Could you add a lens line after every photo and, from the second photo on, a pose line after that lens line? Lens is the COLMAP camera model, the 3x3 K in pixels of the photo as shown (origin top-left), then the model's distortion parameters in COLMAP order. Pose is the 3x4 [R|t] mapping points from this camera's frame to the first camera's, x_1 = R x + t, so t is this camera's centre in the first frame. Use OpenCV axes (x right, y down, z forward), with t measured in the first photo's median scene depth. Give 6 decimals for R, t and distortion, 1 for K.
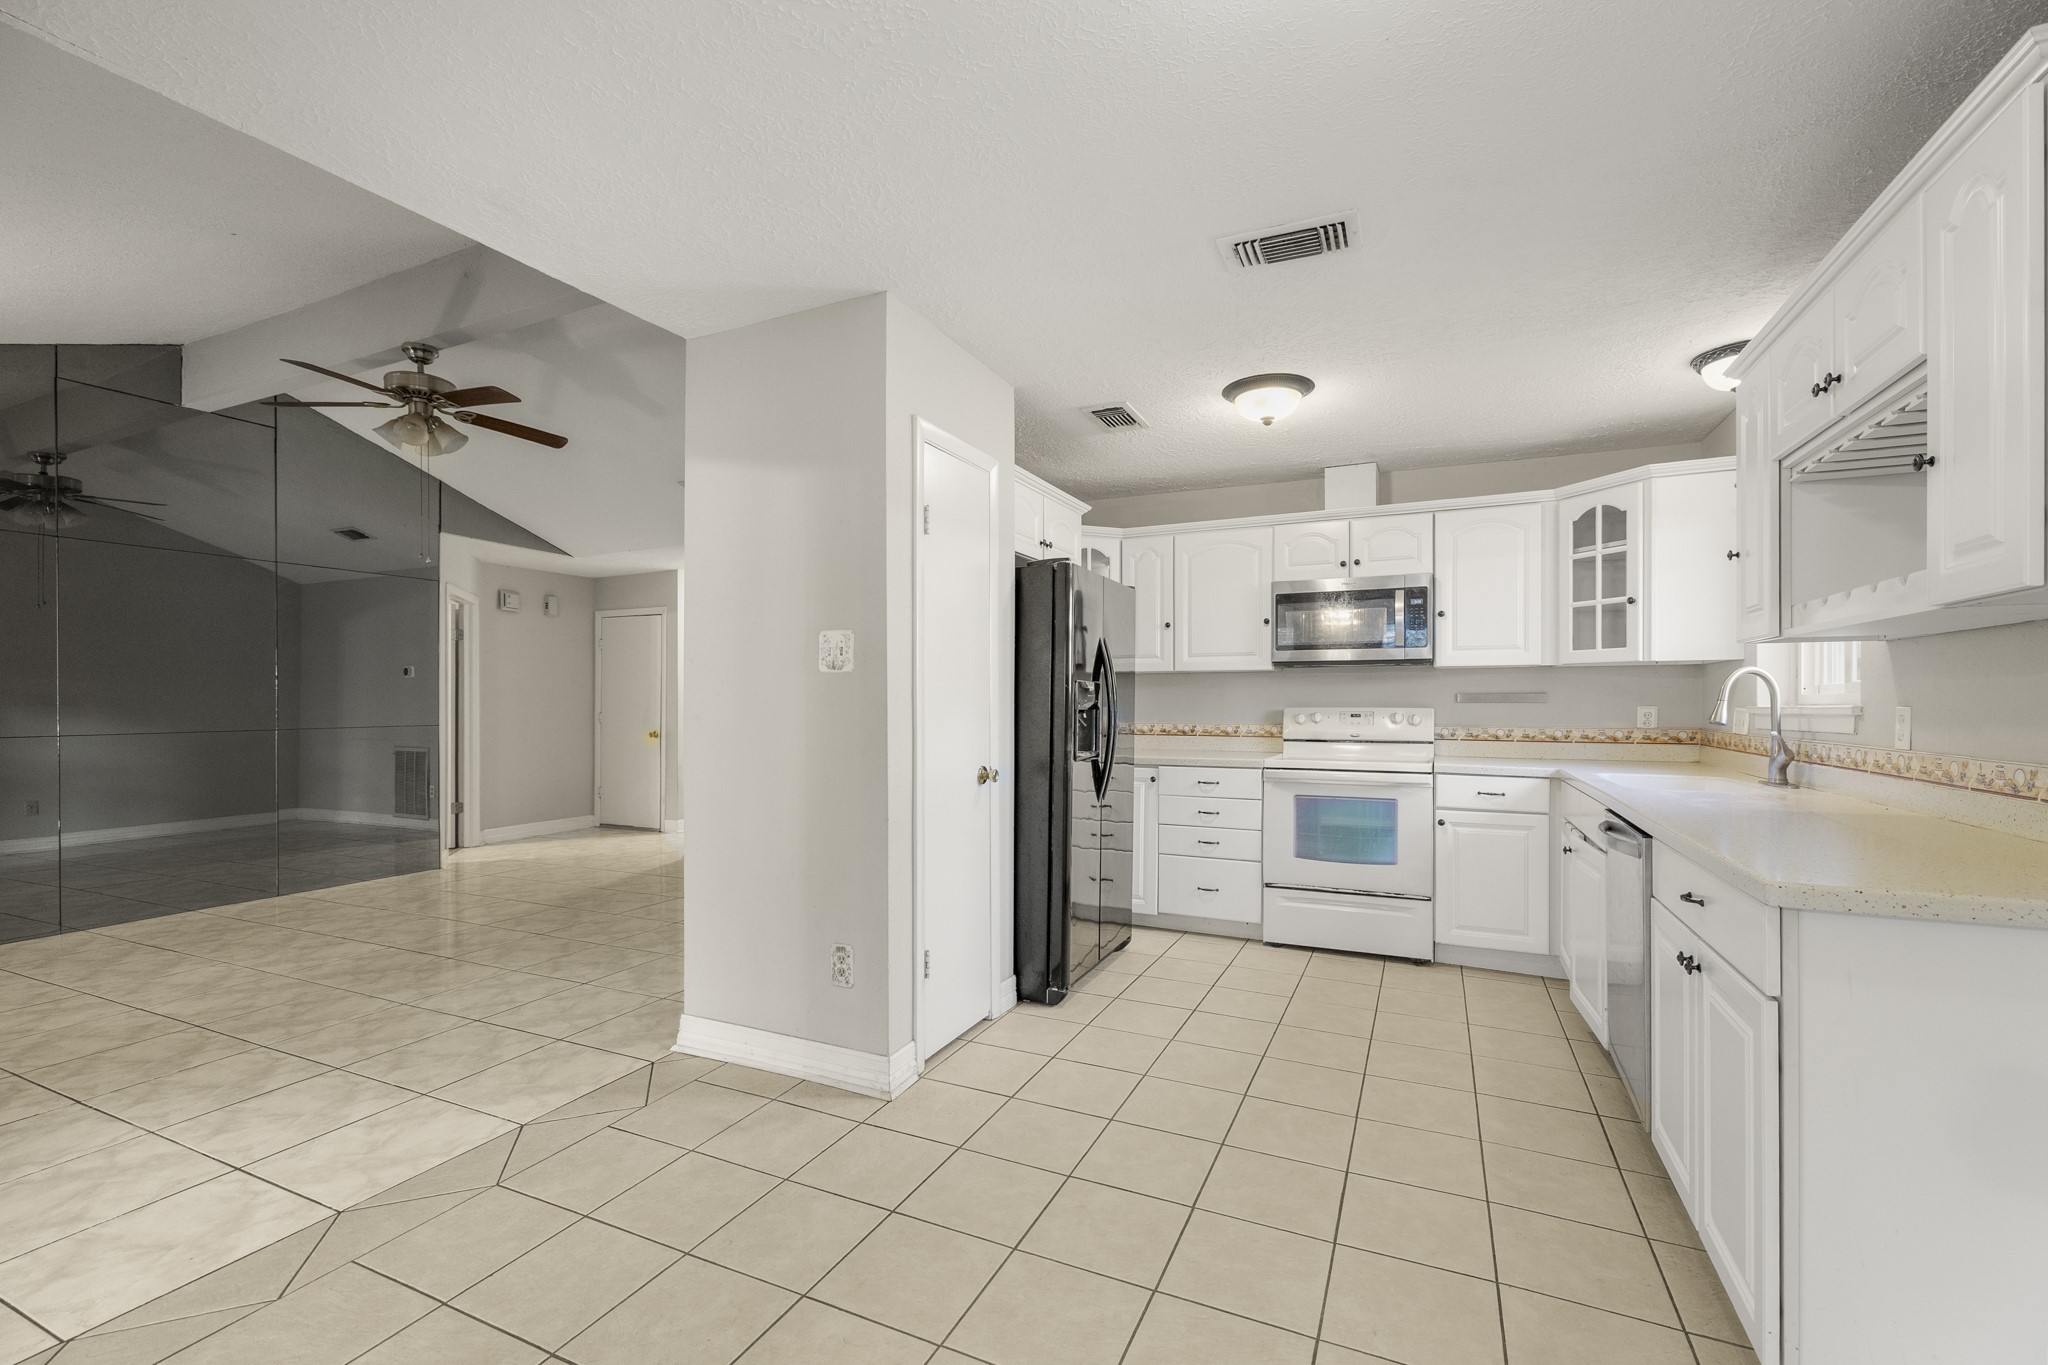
lens RADIAL K [[880.2, 0, 1031.1], [0, 880.2, 704.5], [0, 0, 1]] dist [-0.001563, 0.000891]
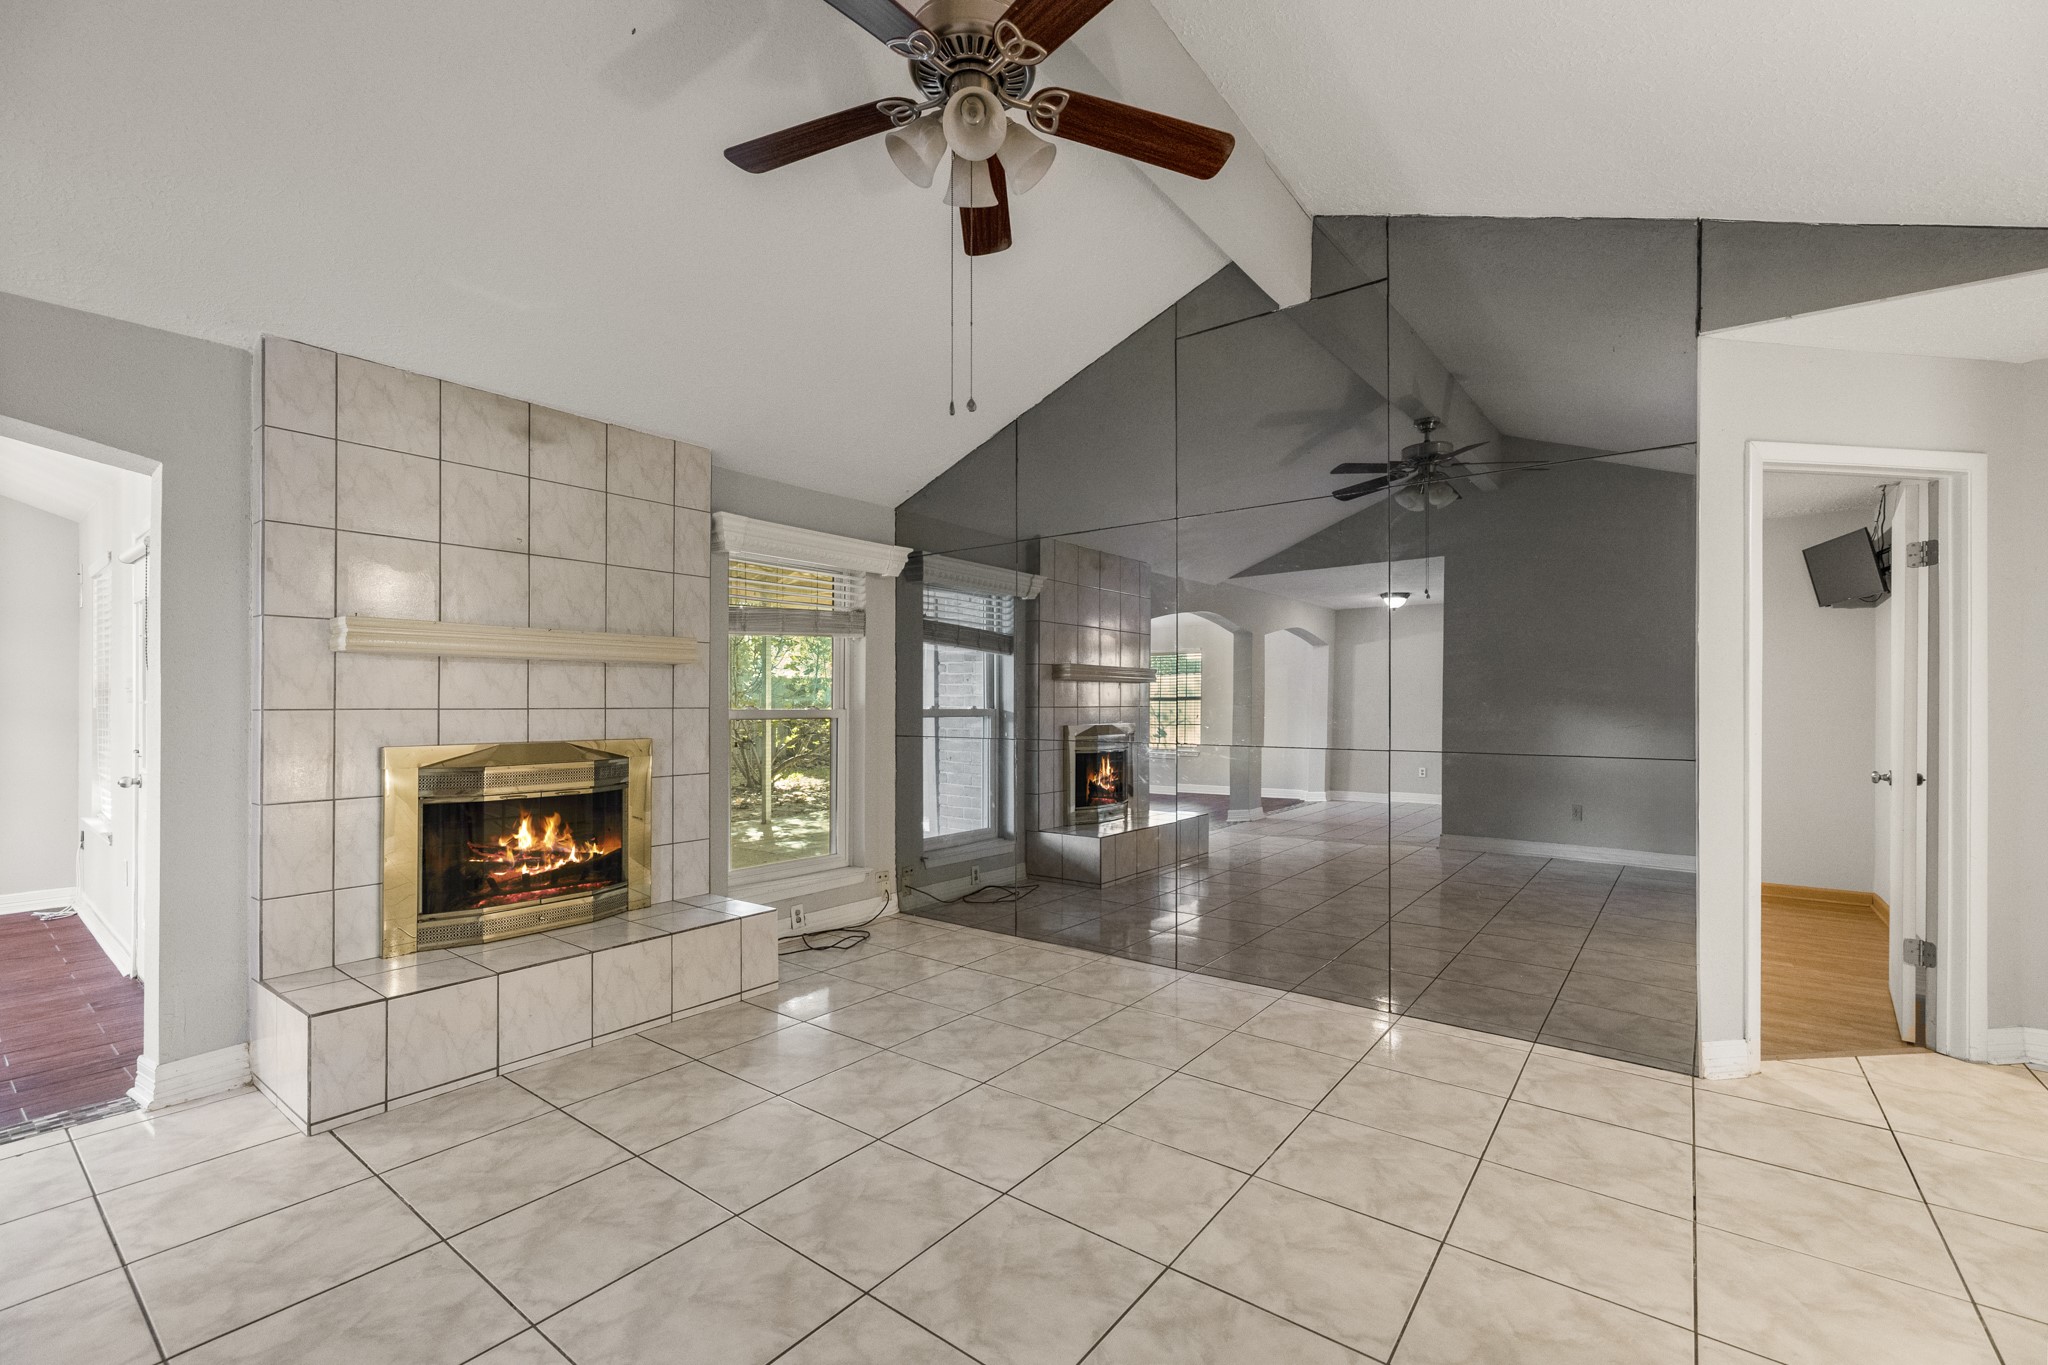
lens RADIAL K [[880.2, 0, 1028.6], [0, 880.2, 688.7], [0, 0, 1]] dist [-0.001563, 0.000891]
pose [[-0.210873, 0.003867, -0.977506, -0.267734], [-0.003979, 0.999980, 0.004814, -0.024223], [0.977505, 0.004904, -0.210853, 1.299094]]
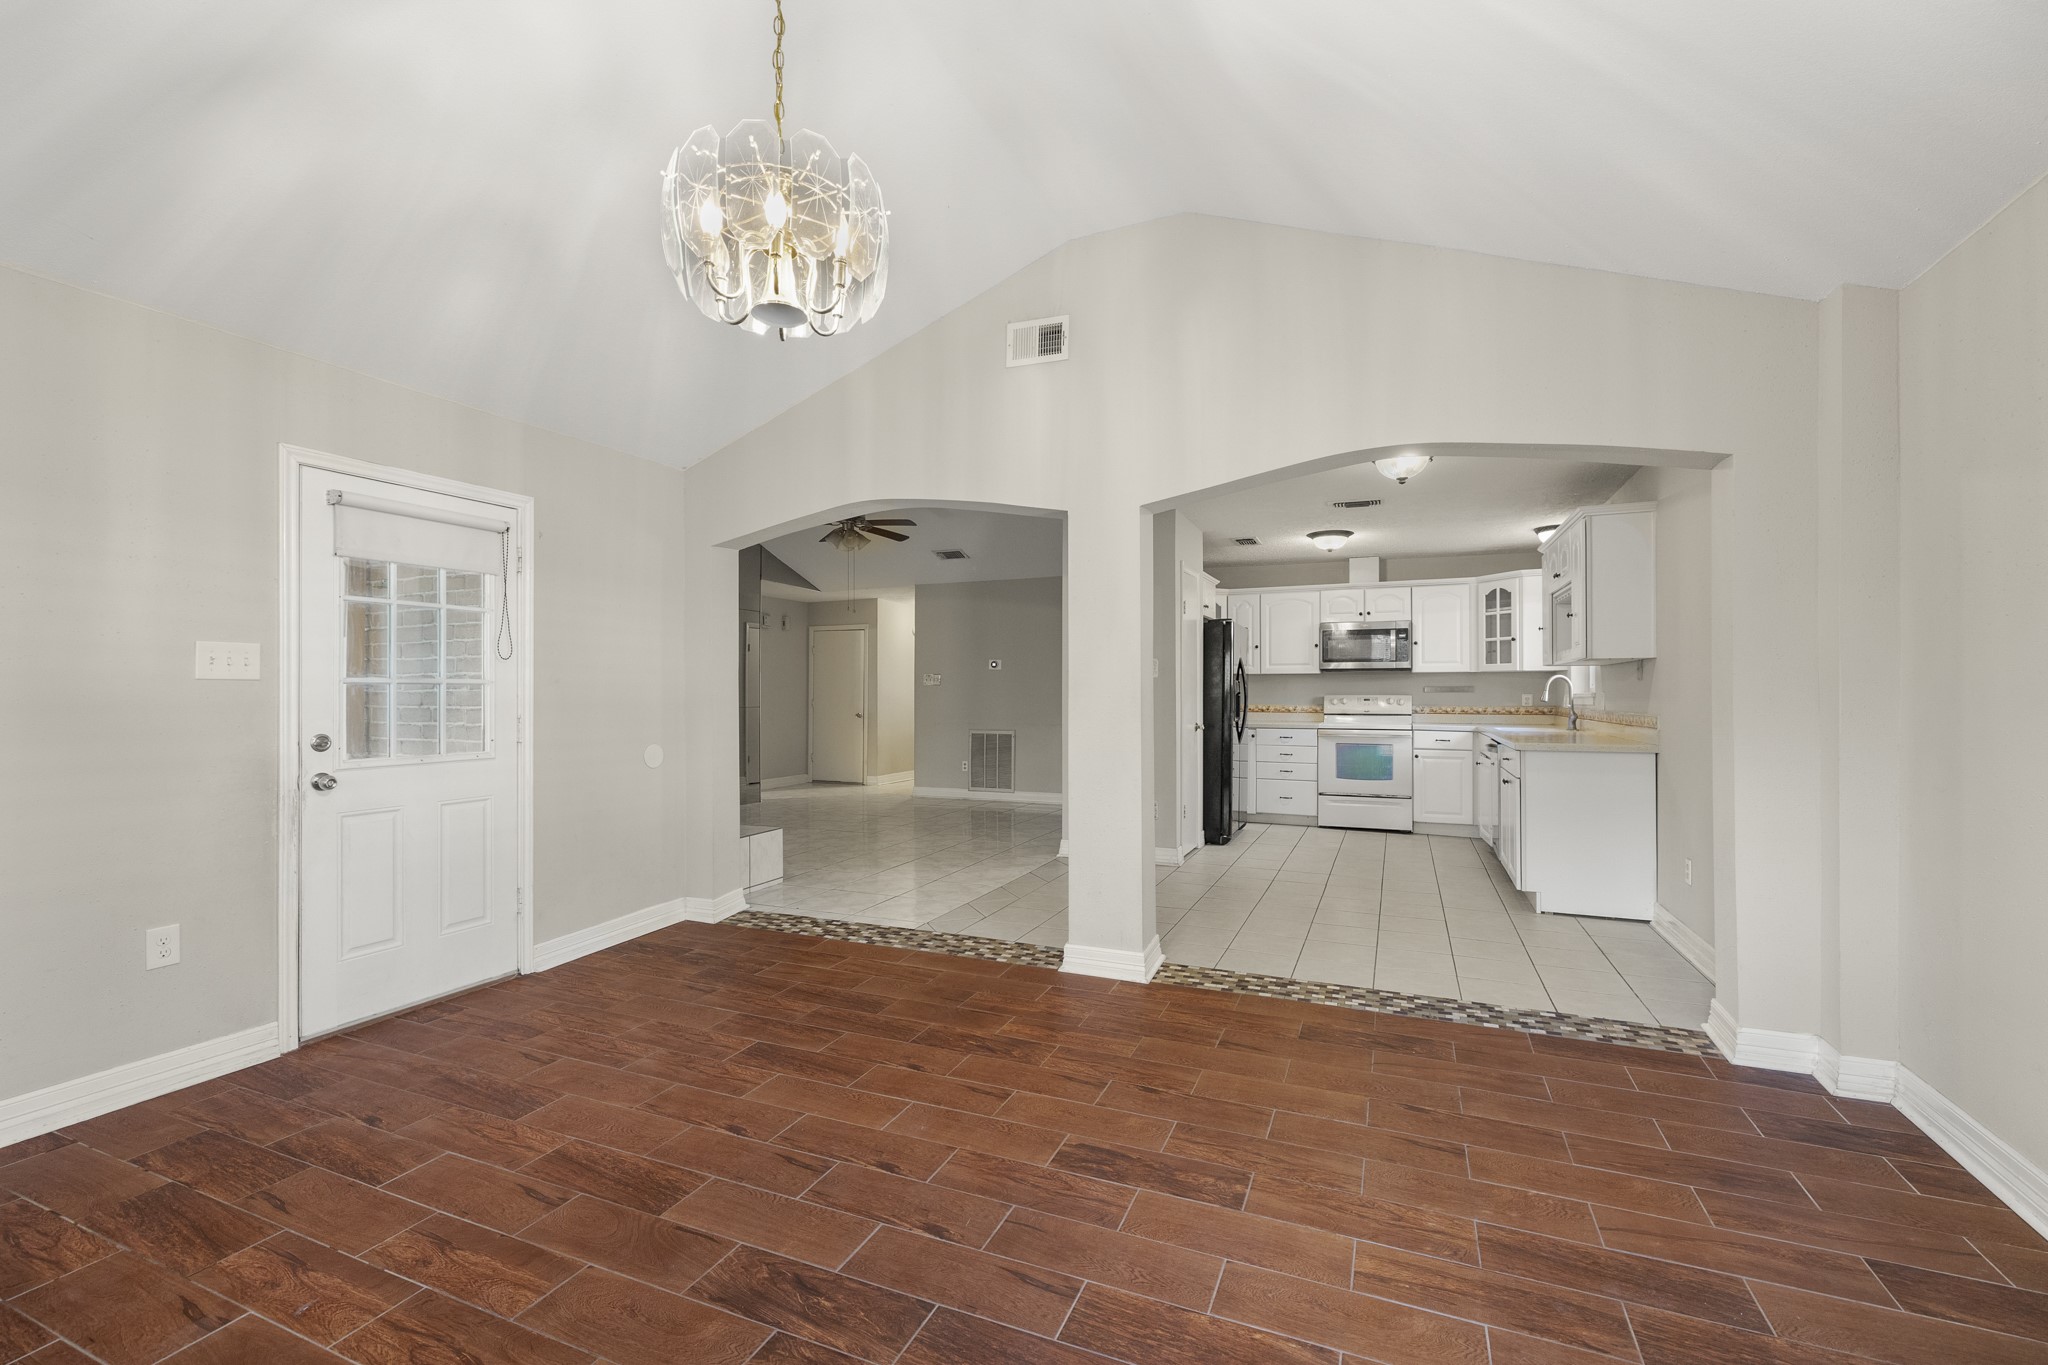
lens RADIAL K [[880.2, 0, 1028.9], [0, 880.2, 685.4], [0, 0, 1]] dist [-0.001563, 0.000891]
pose [[0.999556, 0.000861, 0.029784, -0.437561], [-0.000503, 0.999928, -0.012009, 0.006966], [-0.029792, 0.011988, 0.999484, -0.896479]]
